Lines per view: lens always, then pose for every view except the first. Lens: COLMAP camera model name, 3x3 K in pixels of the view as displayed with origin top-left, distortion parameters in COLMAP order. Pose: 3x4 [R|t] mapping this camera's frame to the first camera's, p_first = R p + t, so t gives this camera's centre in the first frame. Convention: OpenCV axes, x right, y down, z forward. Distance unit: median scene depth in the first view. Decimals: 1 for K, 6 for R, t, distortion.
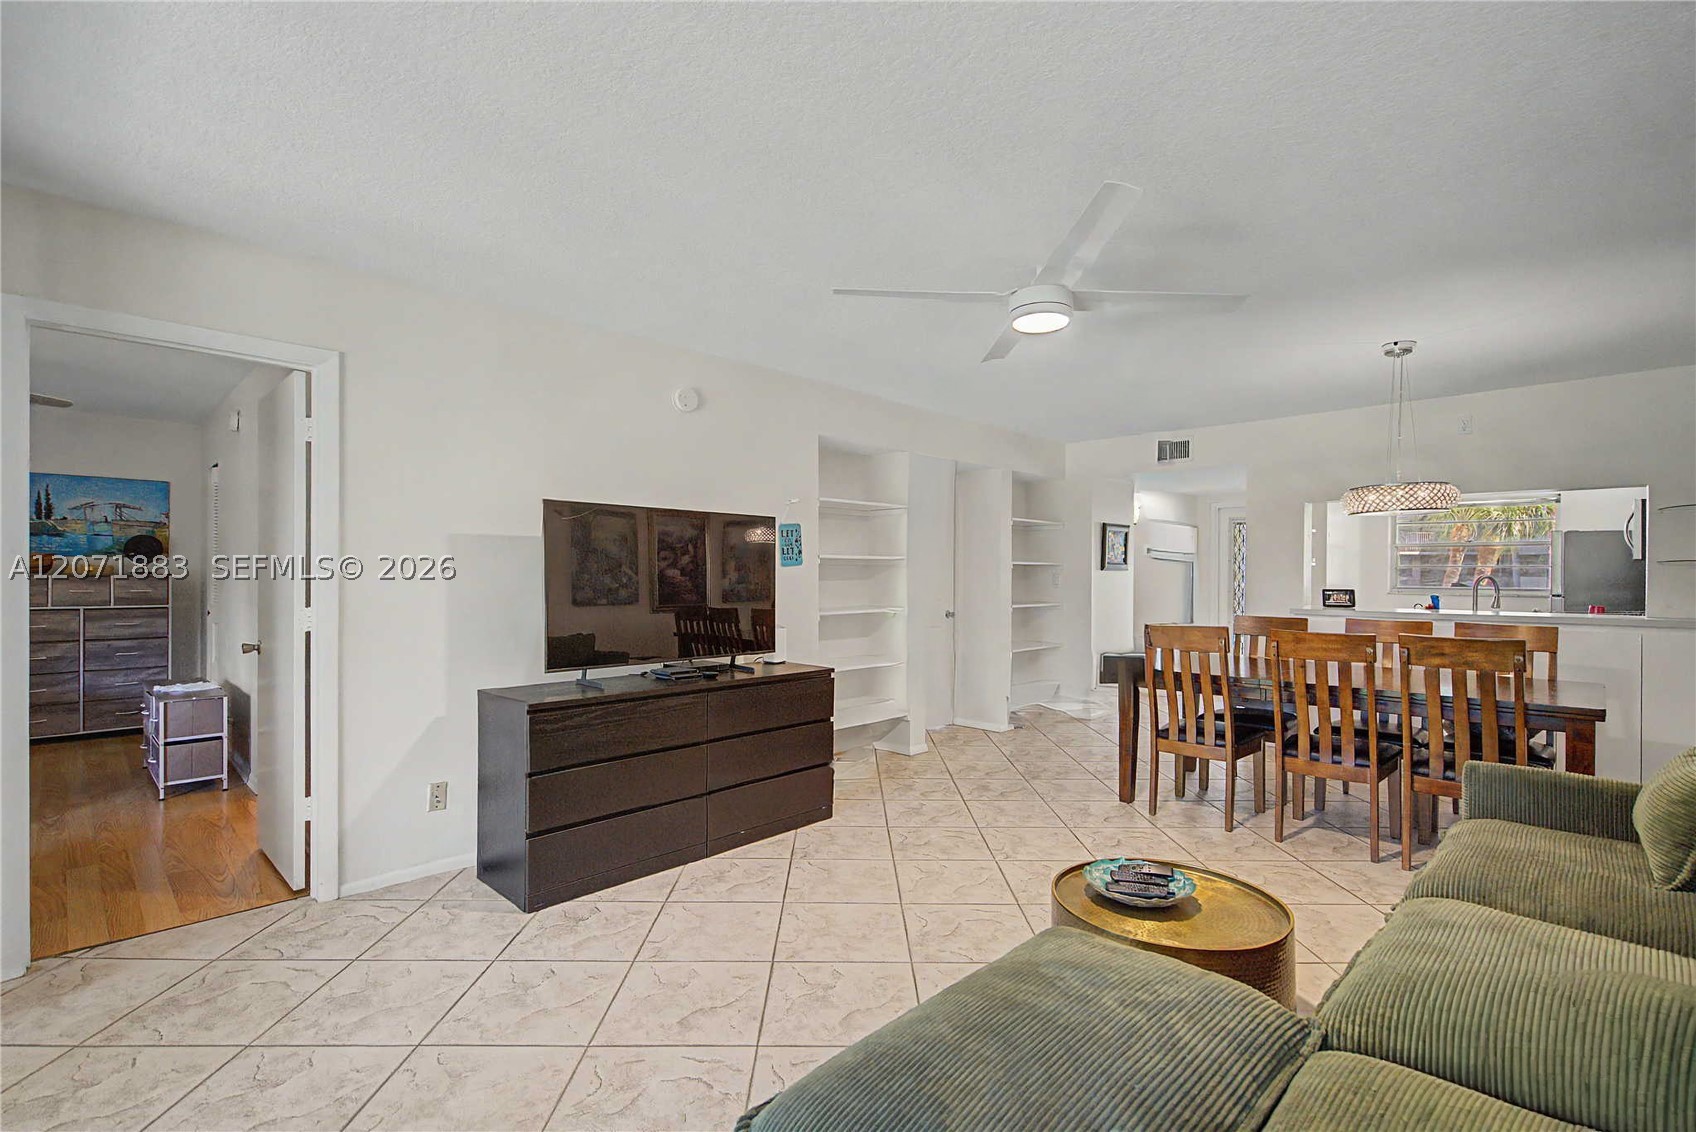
lens RADIAL K [[807.5, 0, 861.0], [0, 807.5, 568.0], [0, 0, 1]] dist [-0.002460, 0.001417]
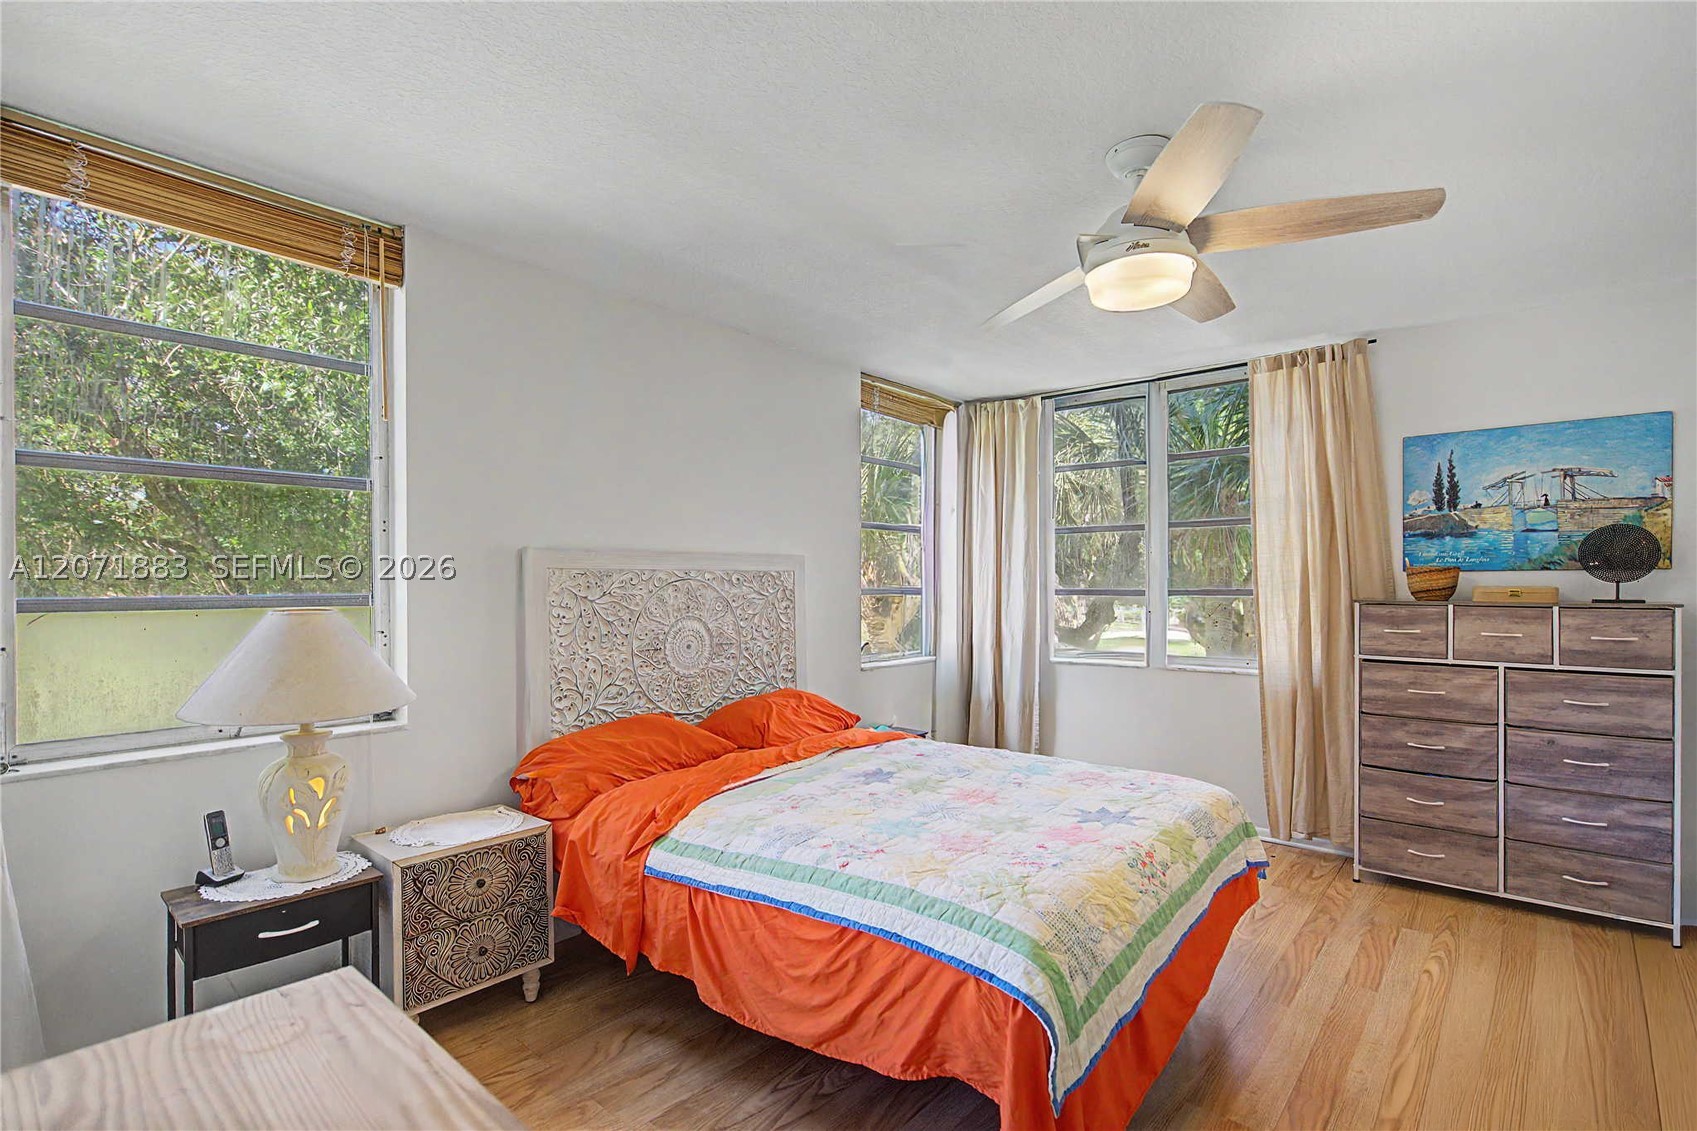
lens RADIAL K [[808.0, 0, 852.6], [0, 808.0, 583.2], [0, 0, 1]] dist [-0.002460, 0.001417]
pose [[0.055591, -0.009330, -0.998410, -0.431984], [0.005562, 0.999944, -0.009035, -0.003108], [0.998438, -0.005051, 0.055640, 0.516226]]
